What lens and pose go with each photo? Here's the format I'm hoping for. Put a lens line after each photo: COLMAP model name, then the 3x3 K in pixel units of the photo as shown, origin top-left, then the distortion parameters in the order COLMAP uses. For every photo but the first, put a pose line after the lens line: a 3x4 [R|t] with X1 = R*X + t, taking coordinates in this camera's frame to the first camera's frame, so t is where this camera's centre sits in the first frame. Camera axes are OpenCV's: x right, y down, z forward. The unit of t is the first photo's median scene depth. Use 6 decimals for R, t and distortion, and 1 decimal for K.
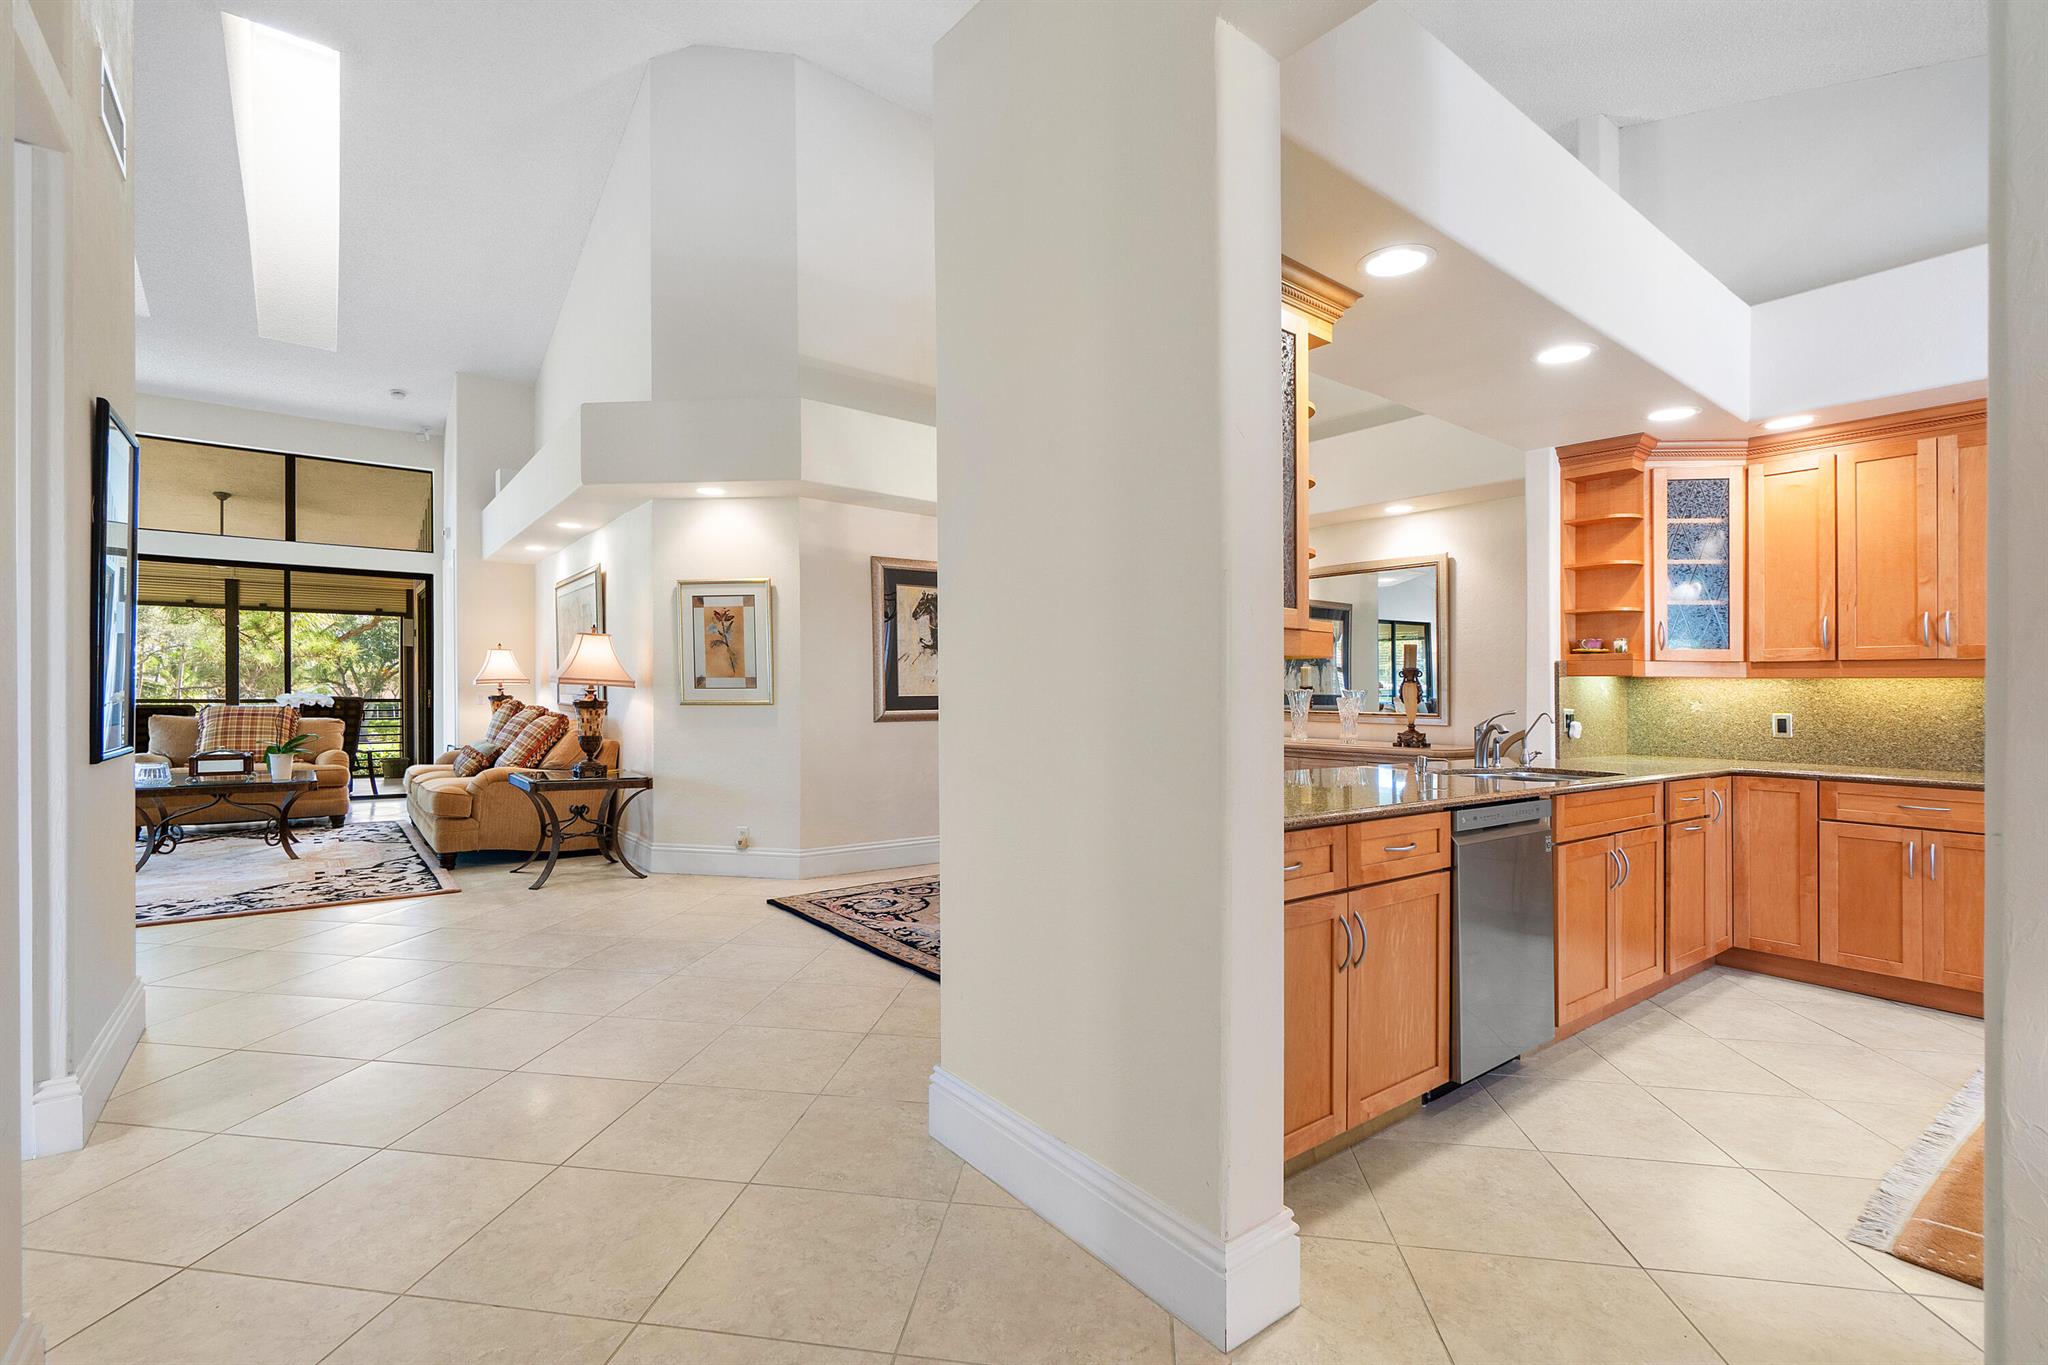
lens RADIAL K [[917.1, 0, 998.4], [0, 917.1, 671.7], [0, 0, 1]] dist [0.003875, 0.001311]
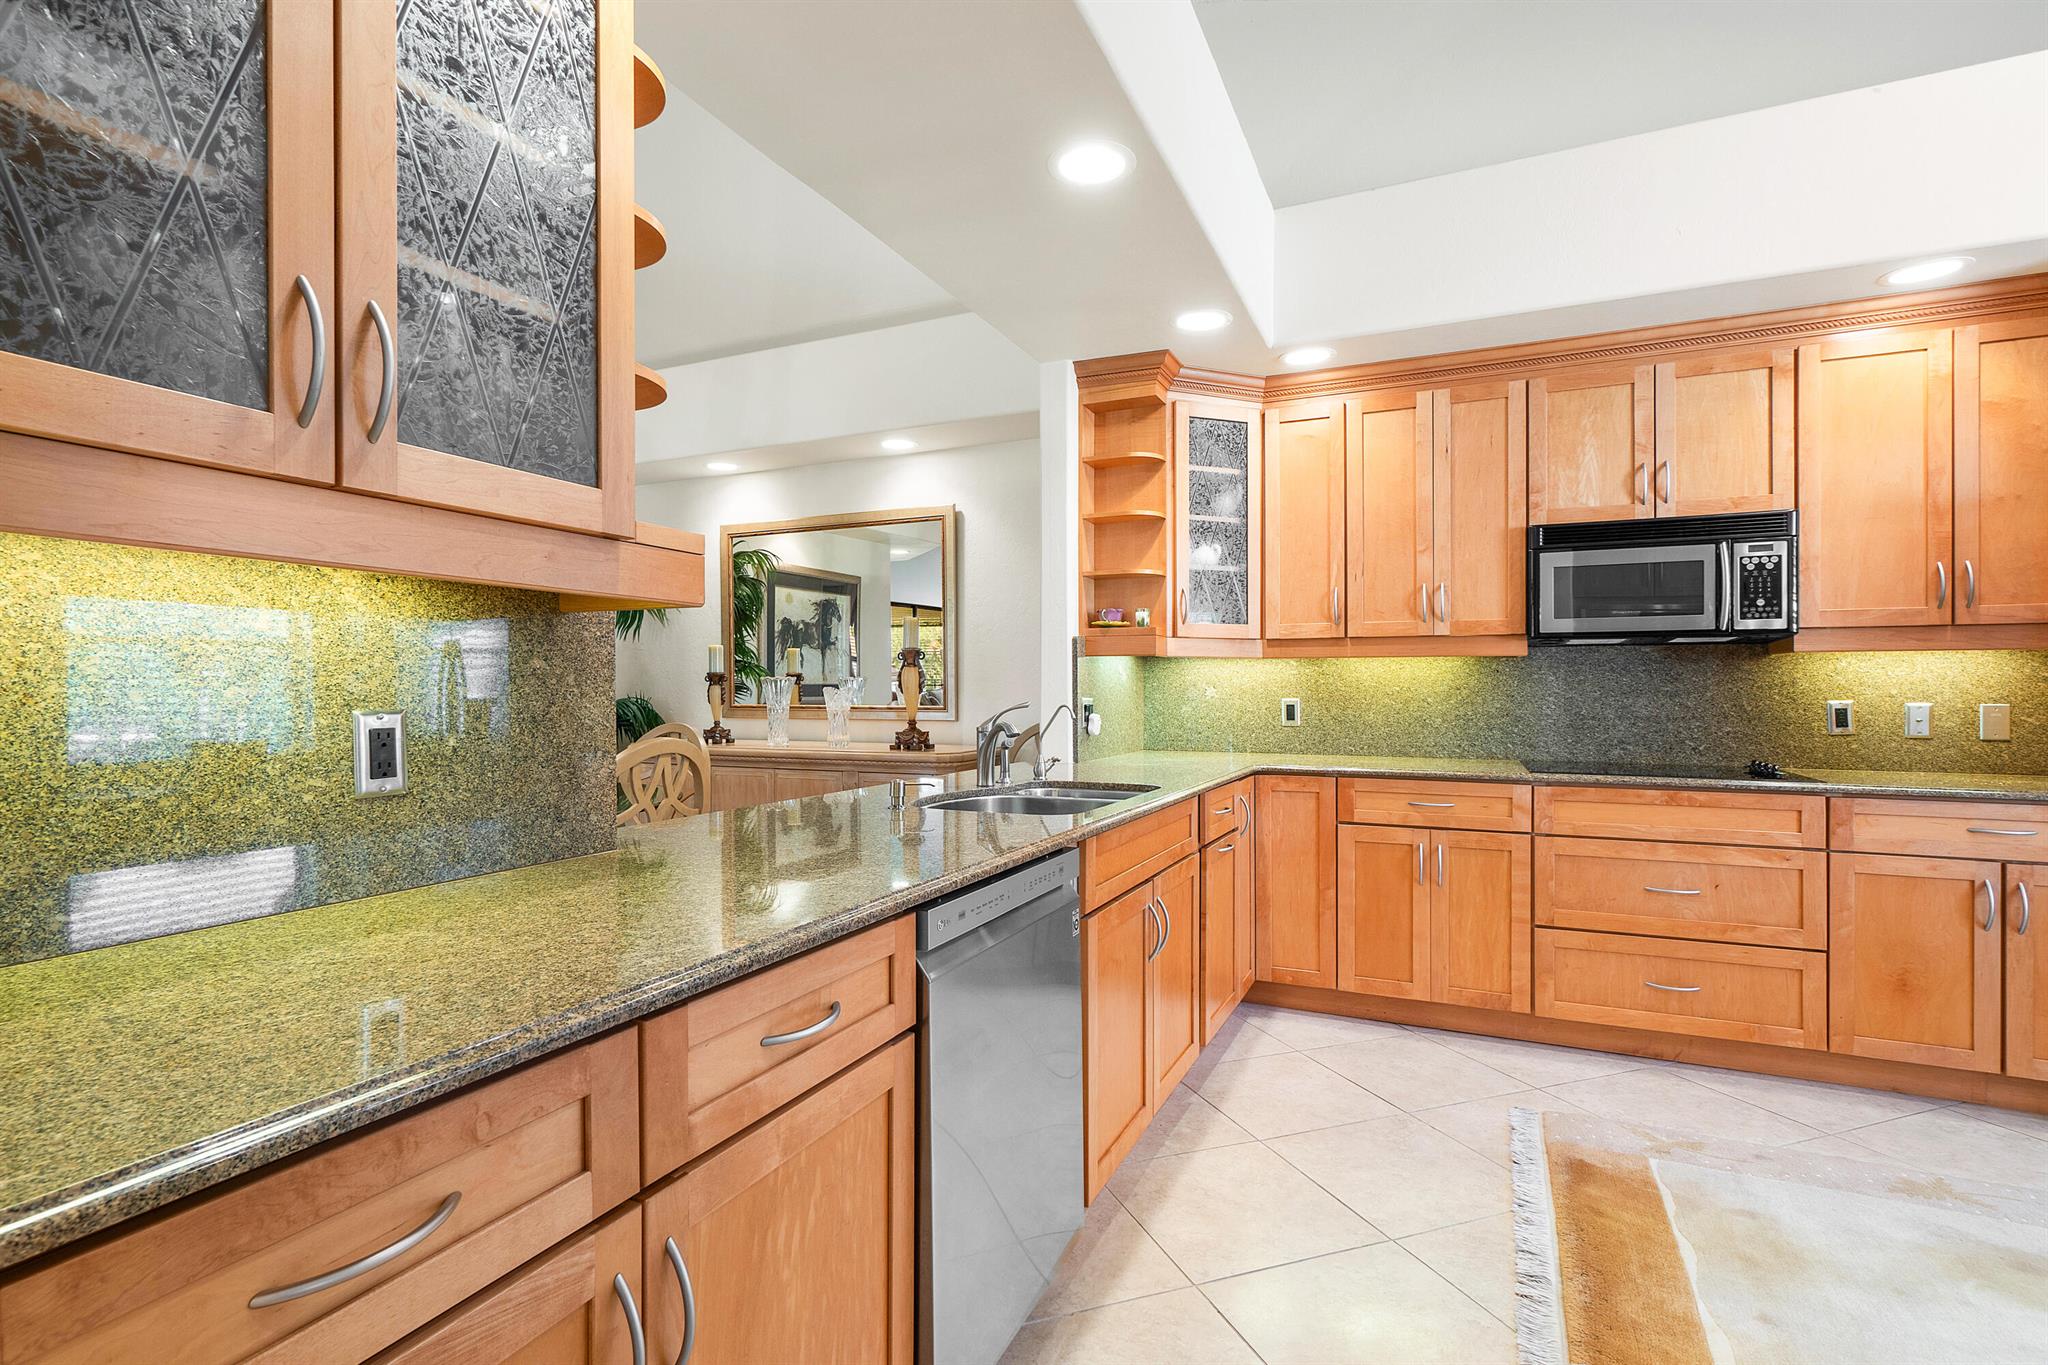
lens RADIAL K [[967.8, 0, 997.4], [0, 967.8, 668.6], [0, 0, 1]] dist [0.004227, 0.001594]
pose [[0.886393, -0.003640, 0.462919, 0.185276], [0.000140, 0.999971, 0.007594, 0.010205], [-0.462933, -0.006666, 0.886368, 0.330250]]
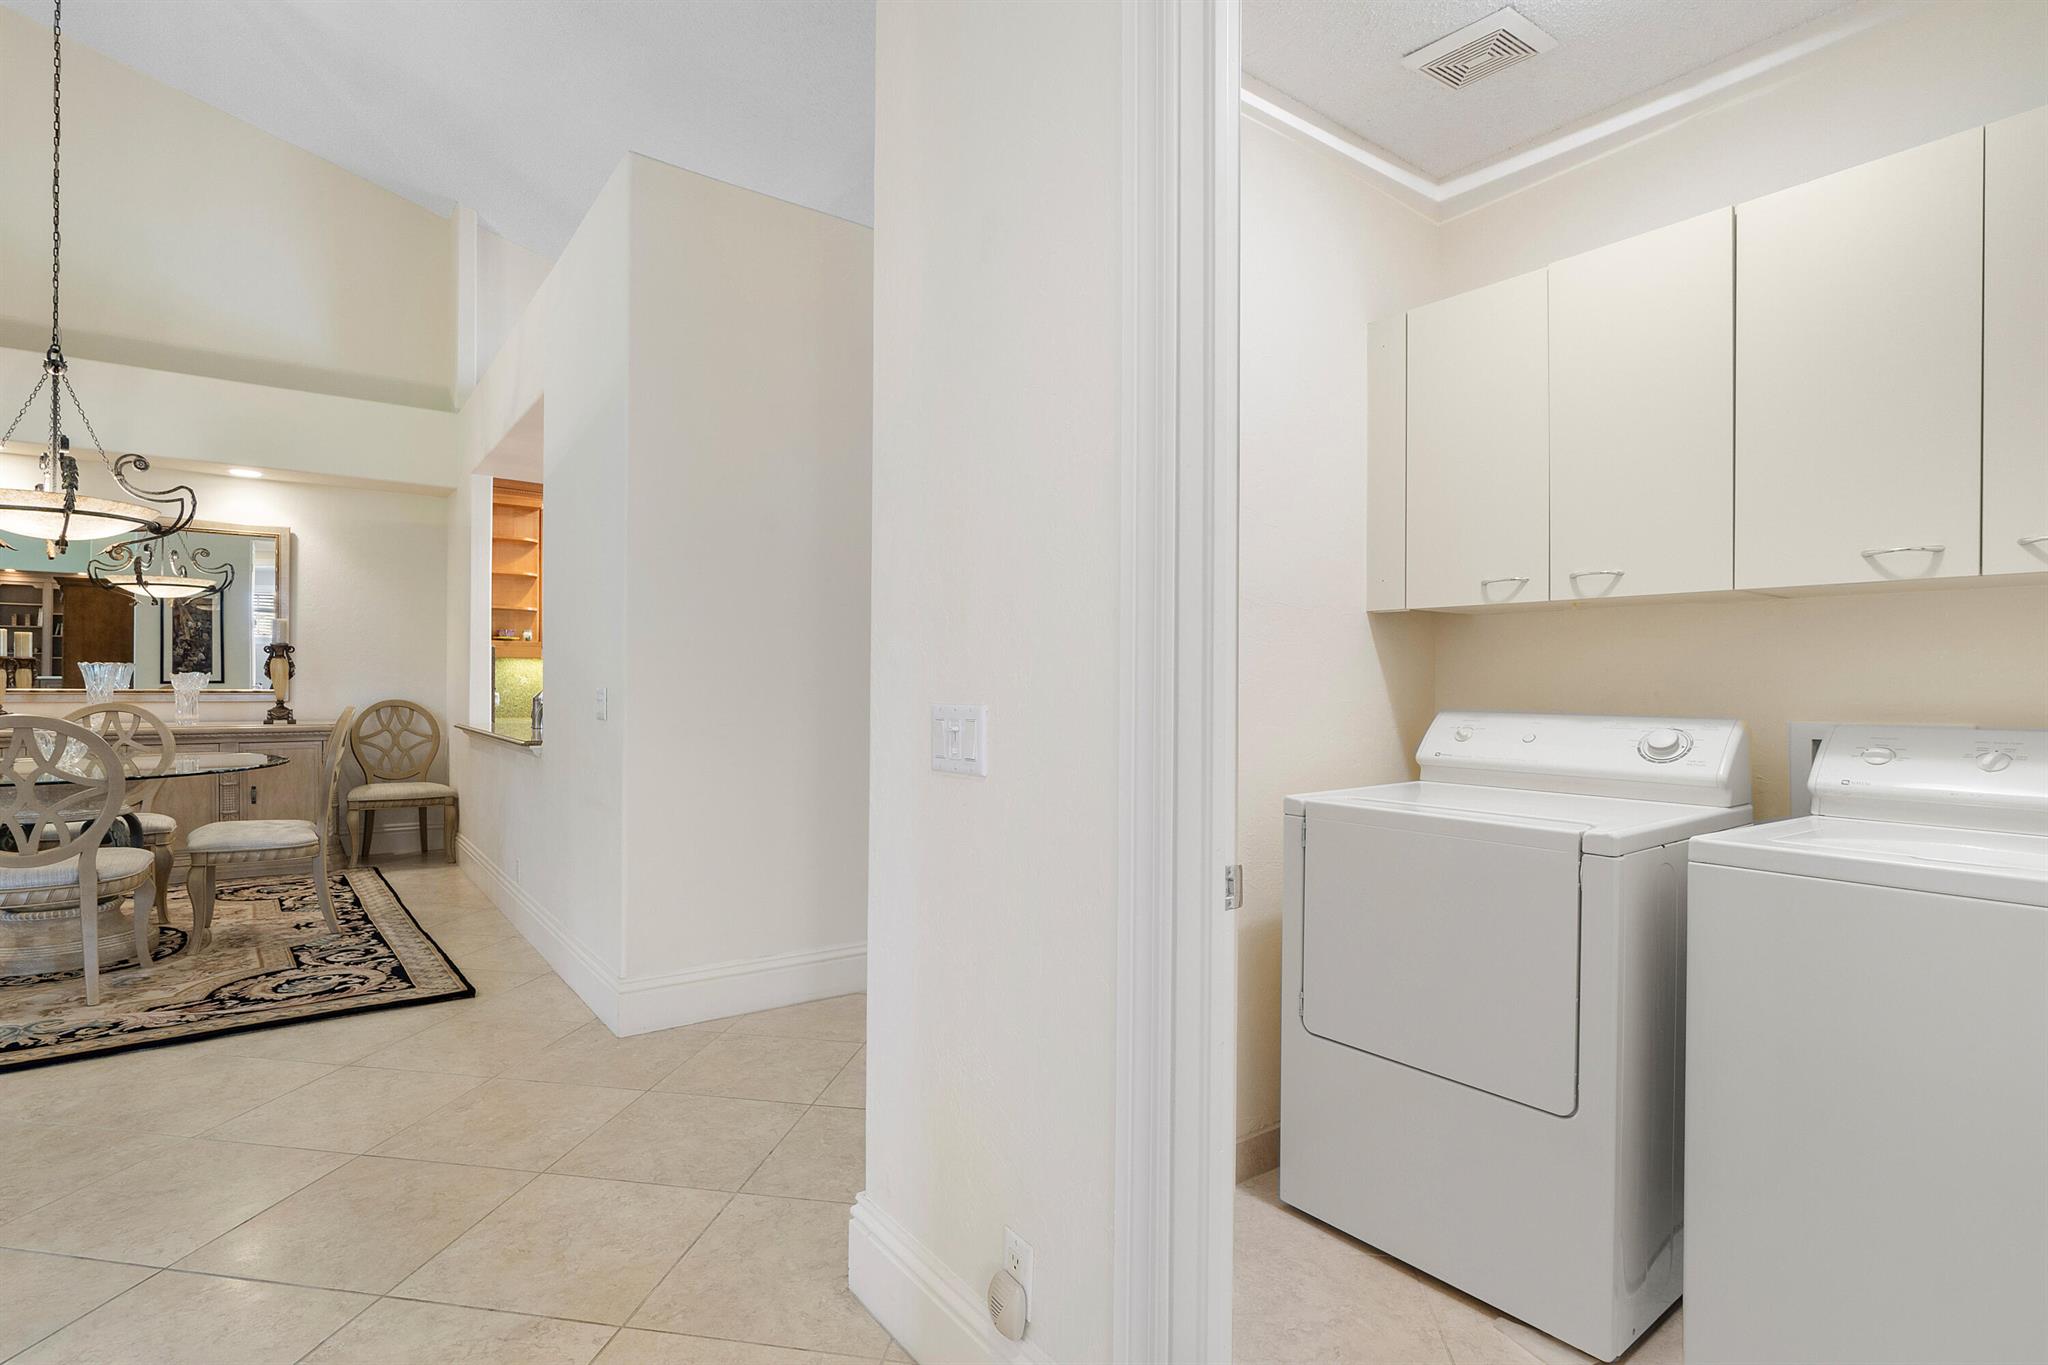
lens RADIAL K [[983.9, 0, 1022.9], [0, 983.9, 674.8], [0, 0, 1]] dist [-0.012472, -0.000212]
pose [[0.000418, -0.004013, 0.999992, -0.817314], [-0.032505, 0.999463, 0.004024, -0.000355], [-0.999471, -0.032506, 0.000287, 0.283565]]
